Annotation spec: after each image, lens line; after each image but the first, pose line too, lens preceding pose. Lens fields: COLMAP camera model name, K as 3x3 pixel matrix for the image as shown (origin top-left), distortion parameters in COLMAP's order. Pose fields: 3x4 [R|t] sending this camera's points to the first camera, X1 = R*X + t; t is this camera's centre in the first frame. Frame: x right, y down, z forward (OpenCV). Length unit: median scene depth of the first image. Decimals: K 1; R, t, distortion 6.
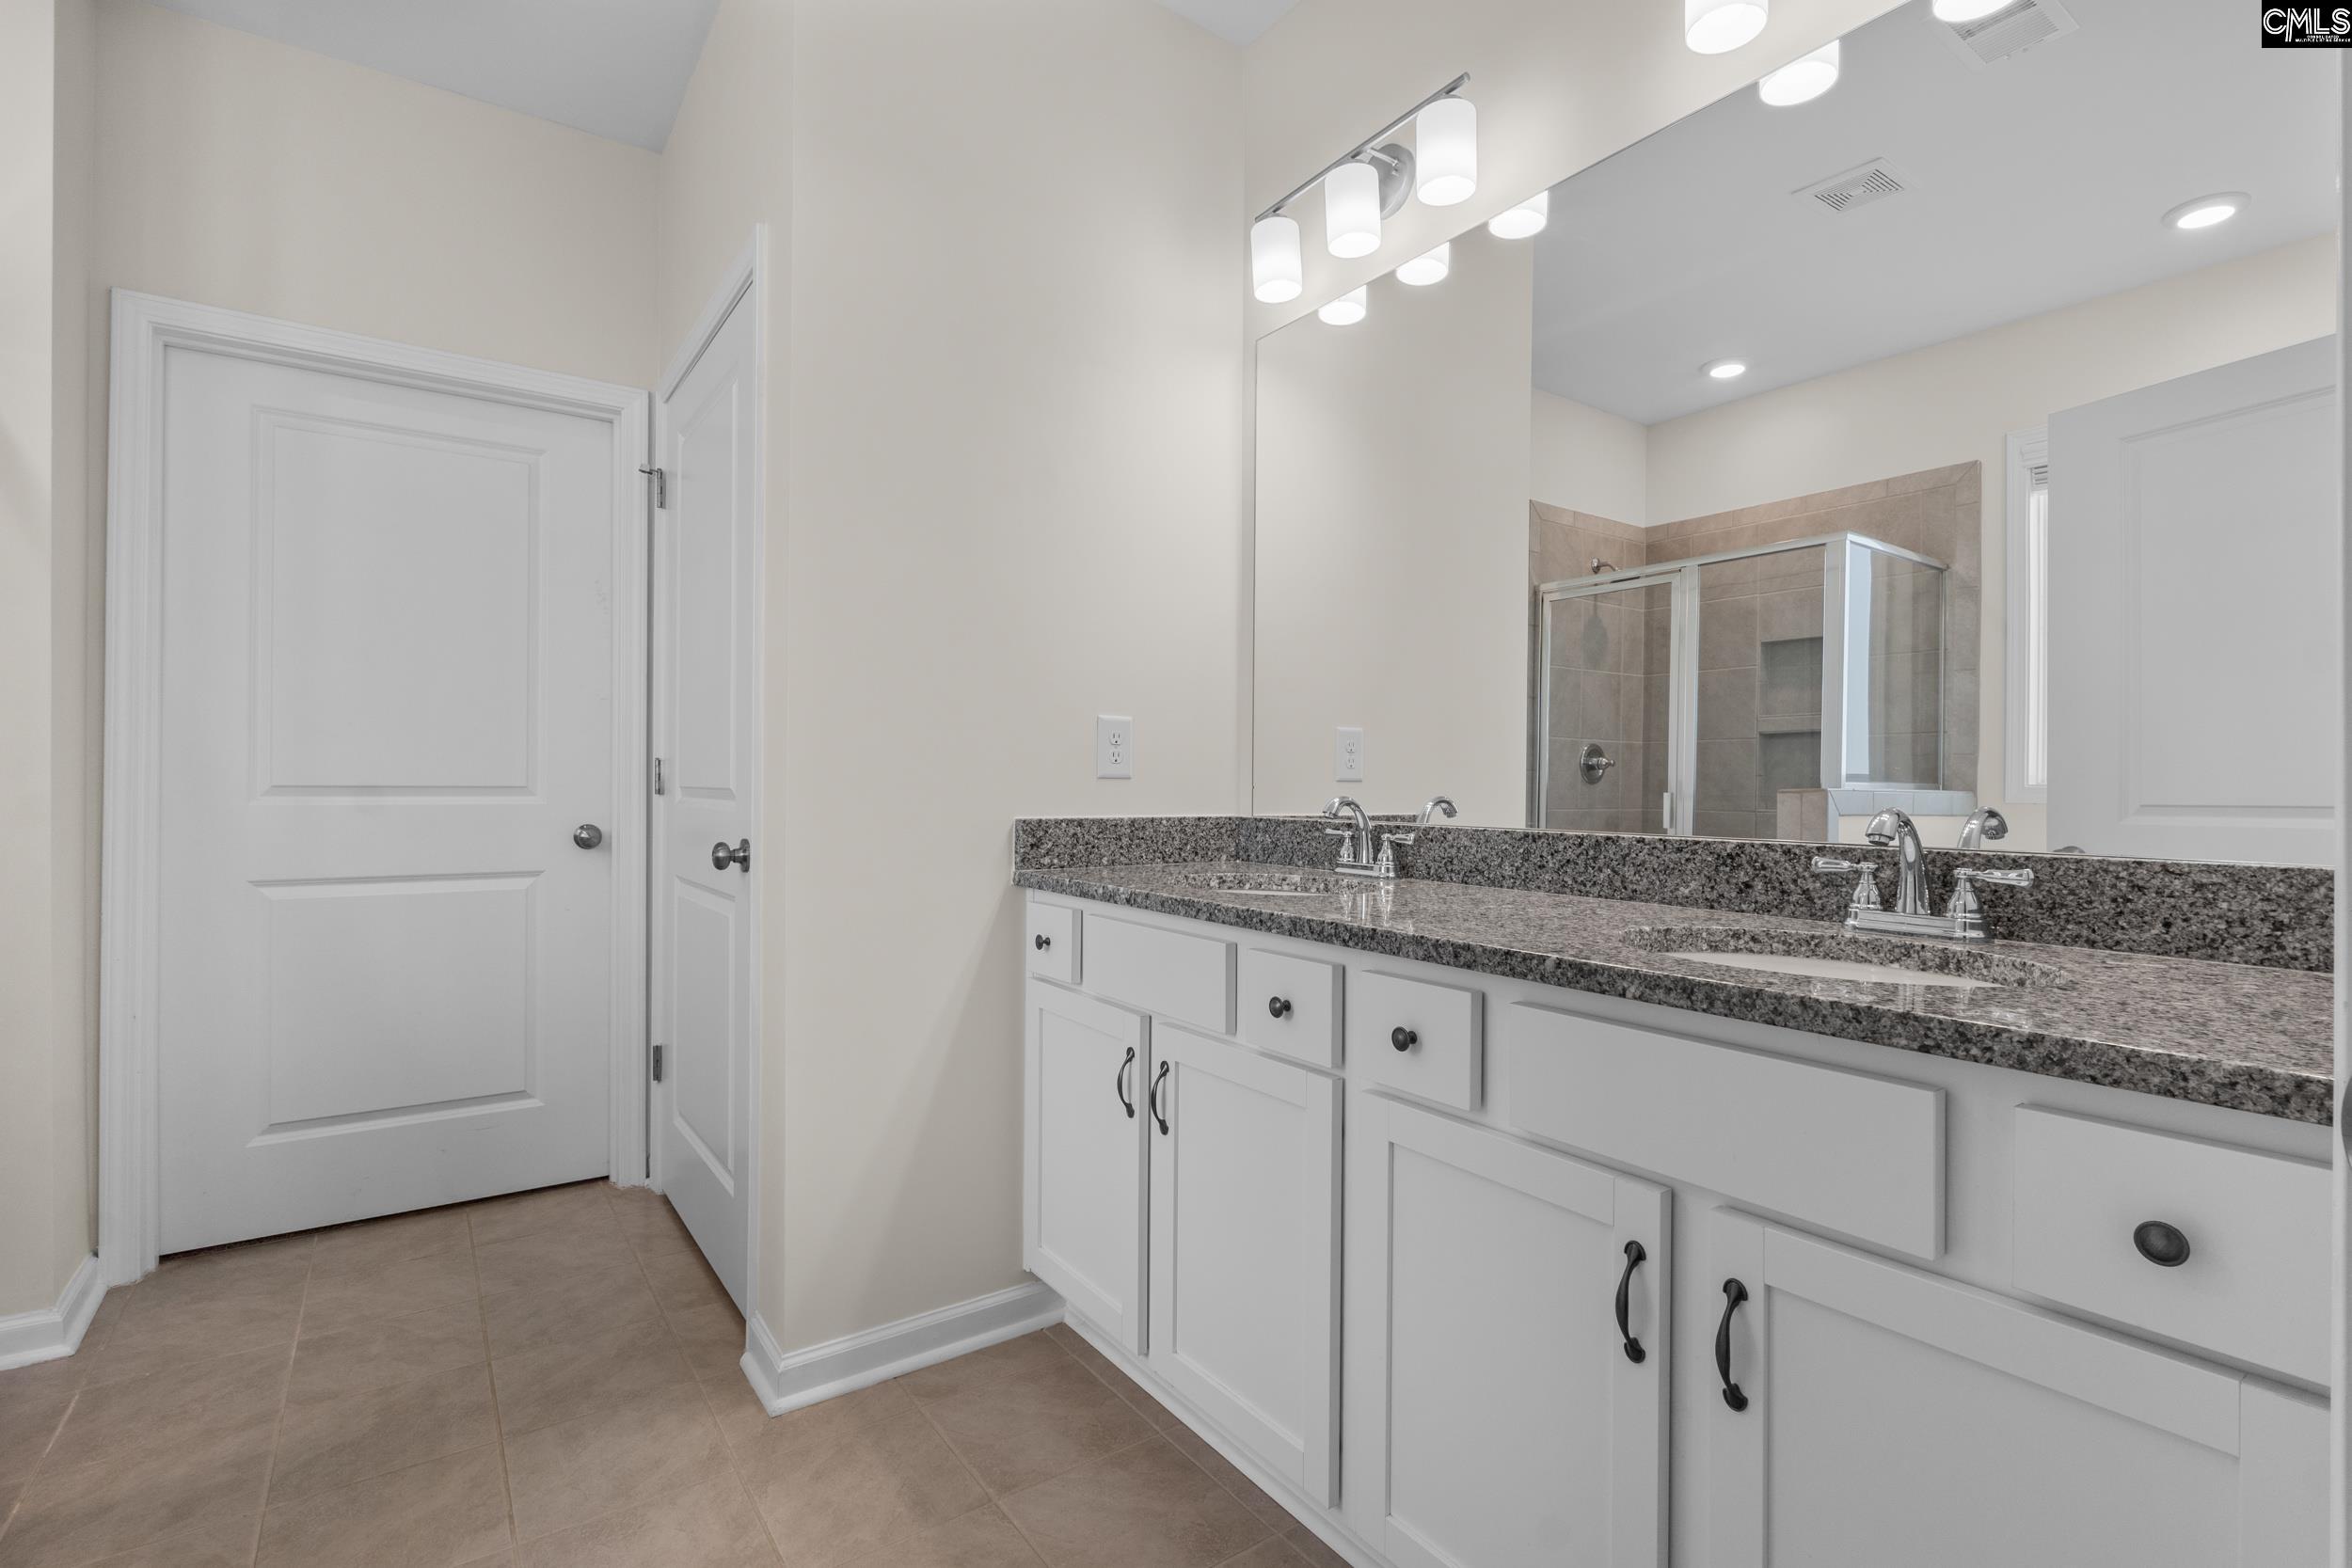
lens RADIAL K [[1085.9, 0, 1176.0], [0, 1085.9, 784.0], [0, 0, 1]] dist [-0.009992, 0.000713]
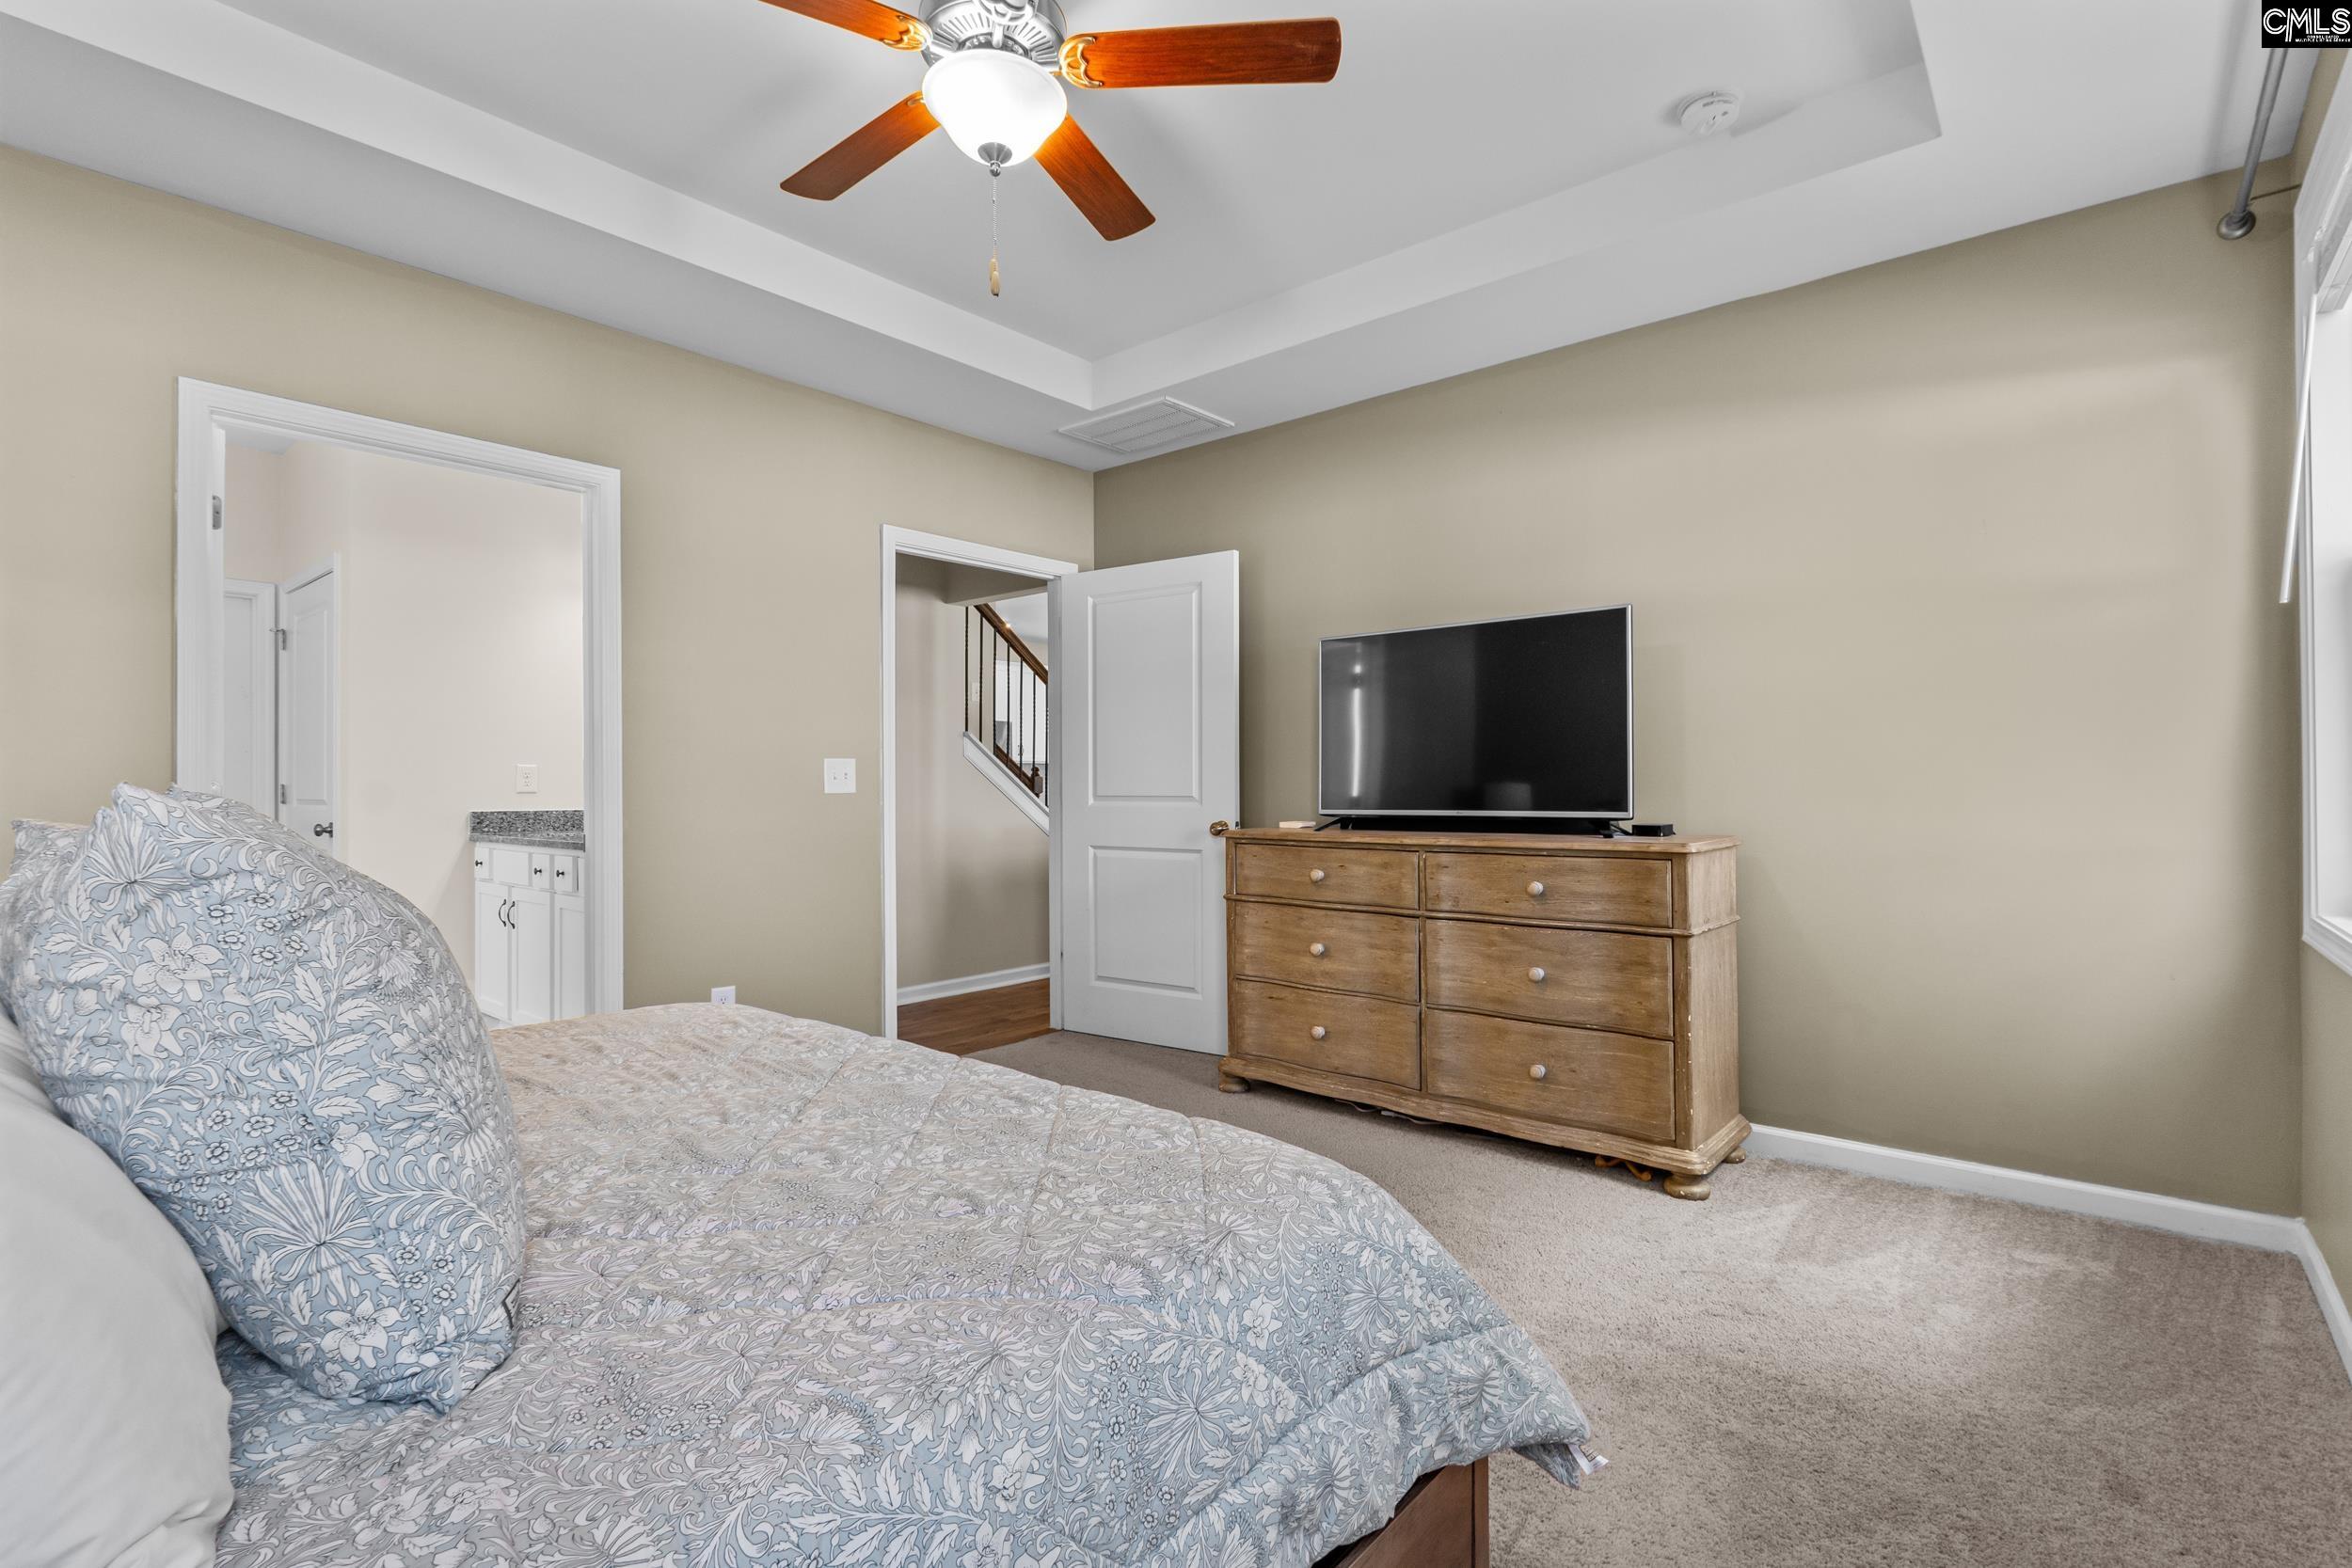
lens RADIAL K [[1081.3, 0, 1176.0], [0, 1081.3, 784.0], [0, 0, 1]] dist [-0.006522, 0.000659]
pose [[0.967972, -0.009447, 0.250881, 0.940599], [0.010325, 0.999944, -0.002185, -0.006811], [-0.250847, 0.004705, 0.968015, -2.037269]]
